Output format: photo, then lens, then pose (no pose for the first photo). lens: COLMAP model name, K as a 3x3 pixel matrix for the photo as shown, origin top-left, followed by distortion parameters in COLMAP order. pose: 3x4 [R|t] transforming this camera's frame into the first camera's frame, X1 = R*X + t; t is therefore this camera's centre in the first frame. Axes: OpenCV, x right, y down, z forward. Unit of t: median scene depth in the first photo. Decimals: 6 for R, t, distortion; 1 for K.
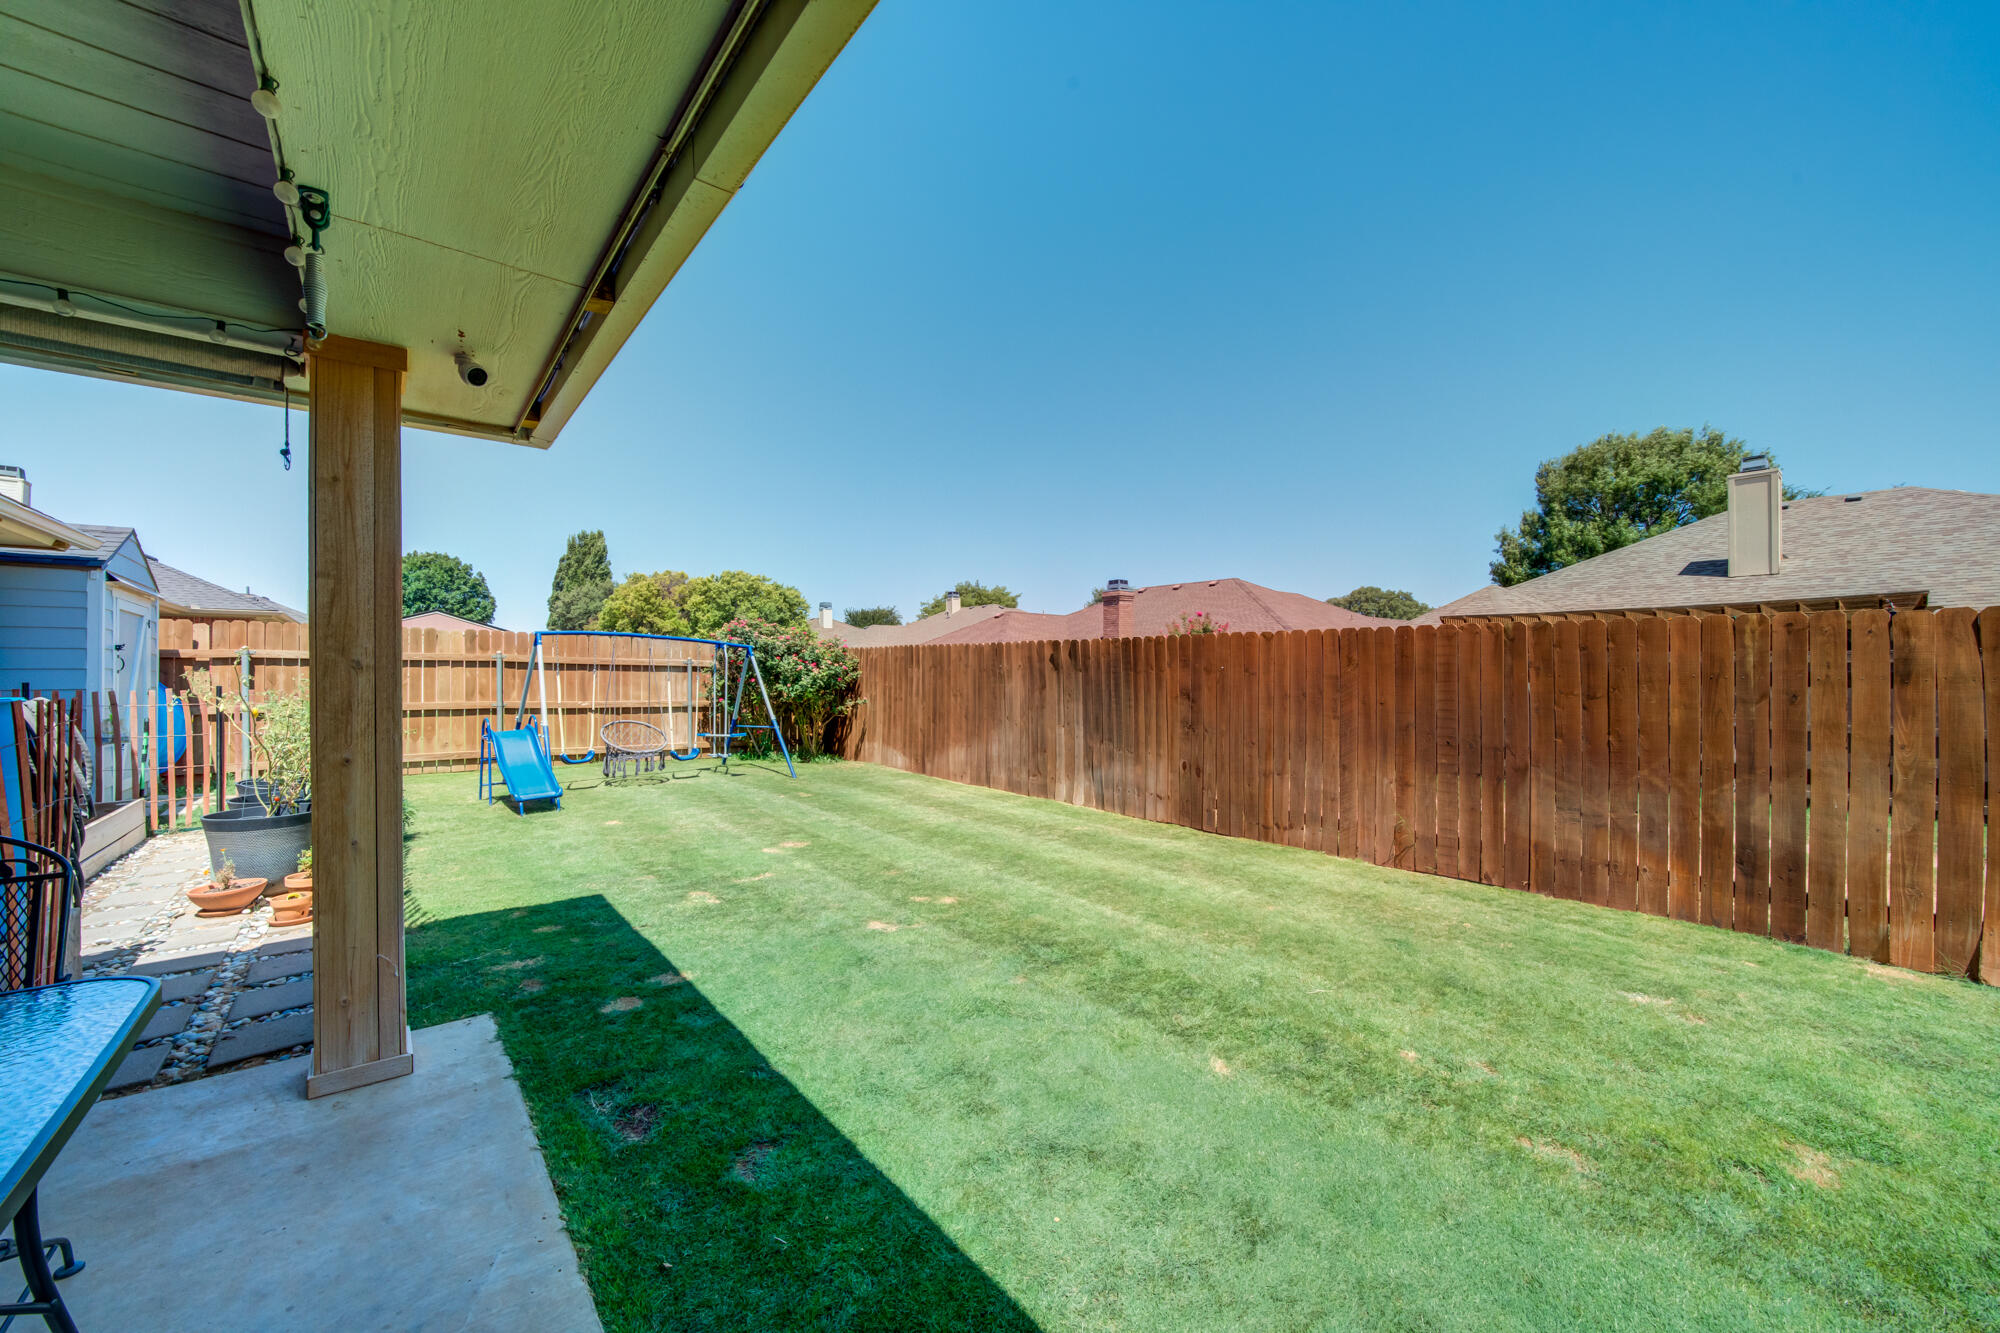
lens RADIAL K [[733.2, 0, 988.5], [0, 733.2, 673.0], [0, 0, 1]] dist [-0.012017, 0.000006]
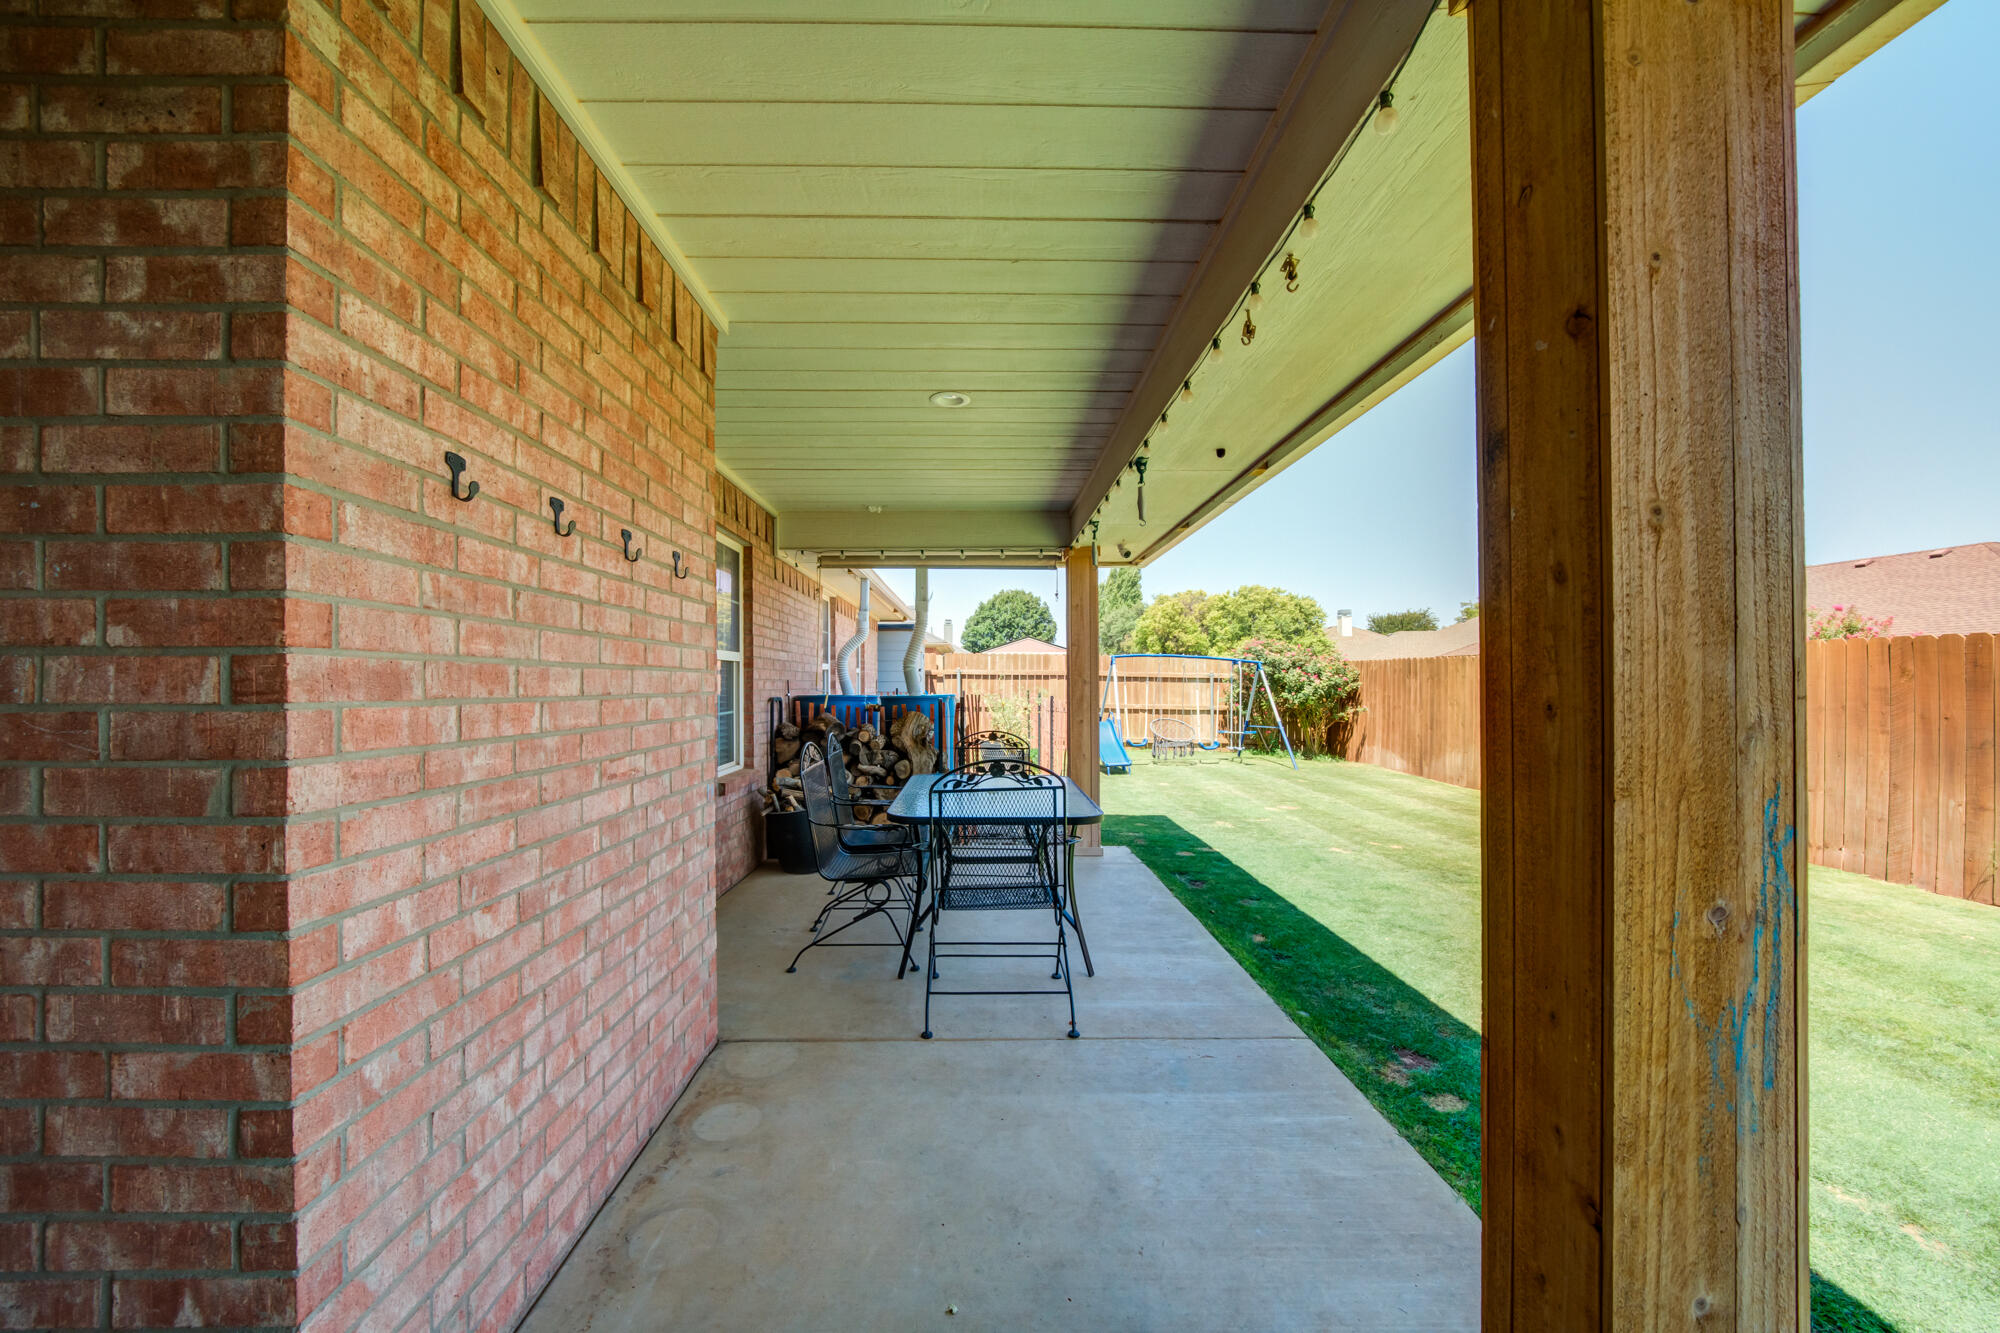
lens RADIAL K [[733.2, 0, 988.5], [0, 733.2, 673.0], [0, 0, 1]] dist [-0.012017, 0.000006]
pose [[0.778414, -0.008180, -0.627698, 0.091781], [-0.000065, 0.999914, -0.013110, -0.001575], [0.627752, 0.010246, 0.778346, -0.244224]]
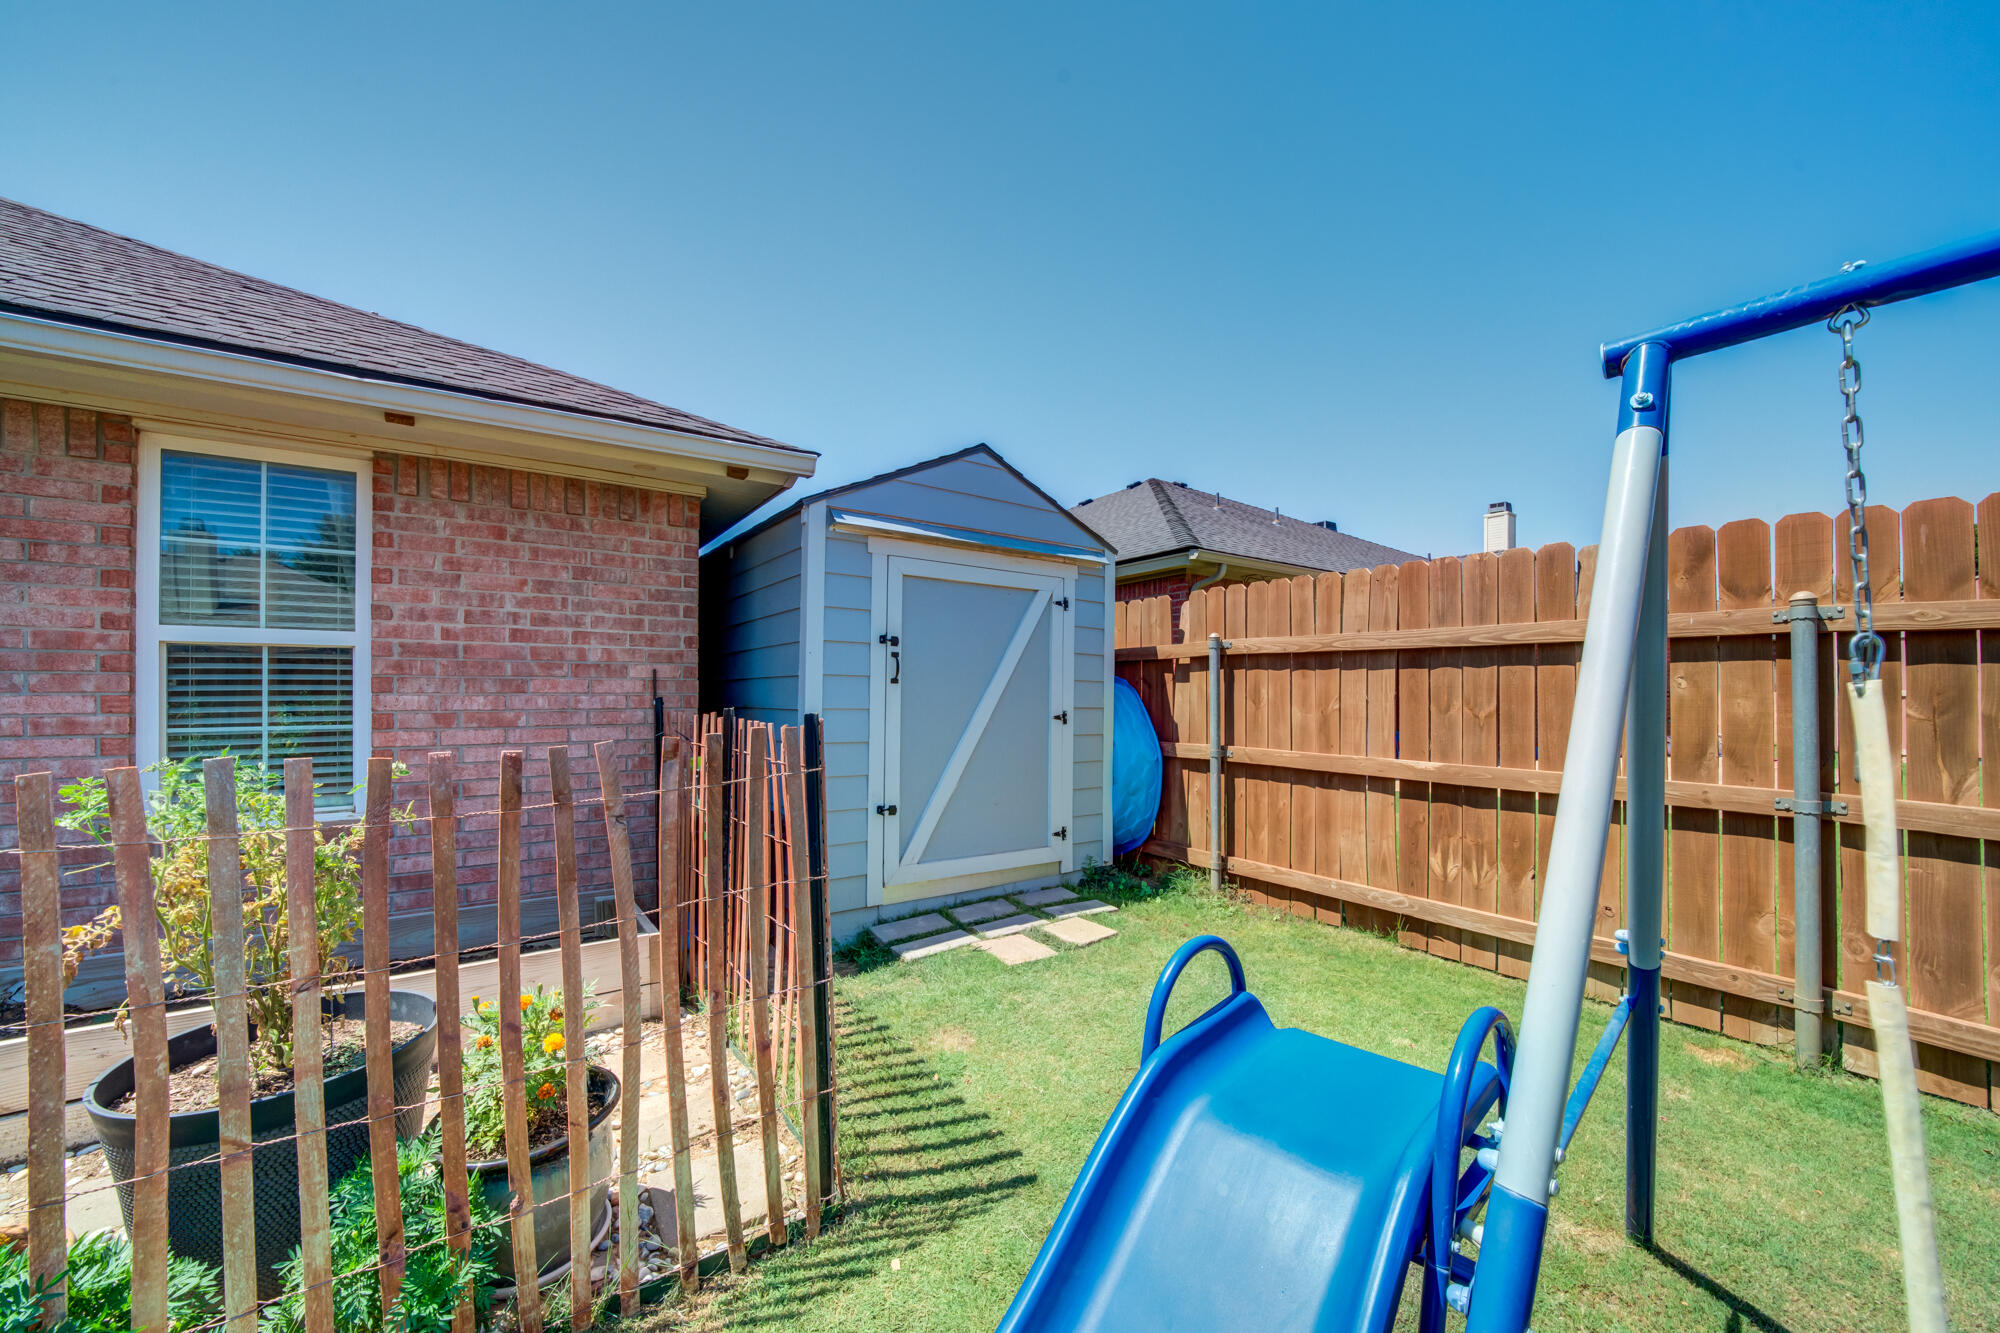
lens RADIAL K [[733.6, 0, 1004.4], [0, 733.6, 692.9], [0, 0, 1]] dist [-0.000183, -0.003768]
pose [[-0.082461, 0.003757, -0.996587, -0.384365], [-0.003764, 0.999985, 0.004081, 0.004405], [0.996587, 0.004087, -0.082446, 0.721417]]
